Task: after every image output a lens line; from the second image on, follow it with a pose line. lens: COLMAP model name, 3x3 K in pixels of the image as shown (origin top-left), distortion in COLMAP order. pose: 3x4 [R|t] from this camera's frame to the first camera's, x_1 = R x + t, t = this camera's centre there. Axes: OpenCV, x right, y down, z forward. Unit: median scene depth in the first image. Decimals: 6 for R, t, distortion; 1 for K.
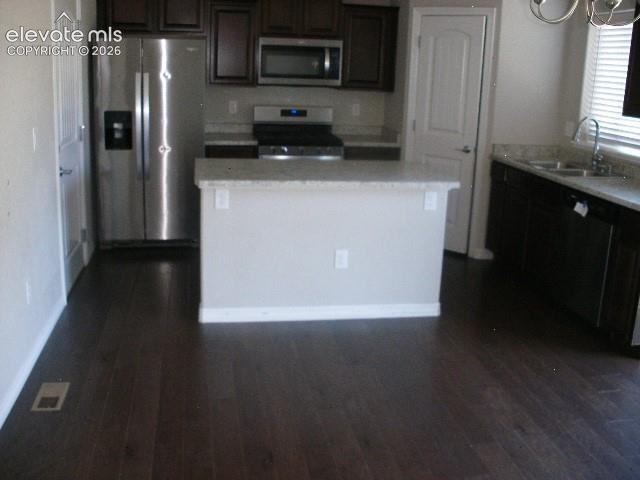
lens RADIAL K [[678.7, 0, 319.5], [0, 678.7, 211.1], [0, 0, 1]] dist [-0.065399, 0.002897]
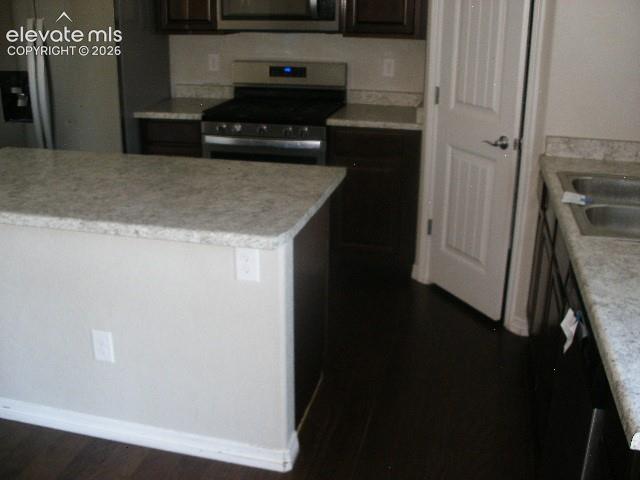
lens RADIAL K [[678.7, 0, 319.5], [0, 678.7, 211.1], [0, 0, 1]] dist [-0.065399, 0.002897]
pose [[0.915539, 0.090687, -0.391873, 0.295681], [-0.060145, 0.994165, 0.089551, -0.074019], [0.397708, -0.058418, 0.915651, 0.412549]]
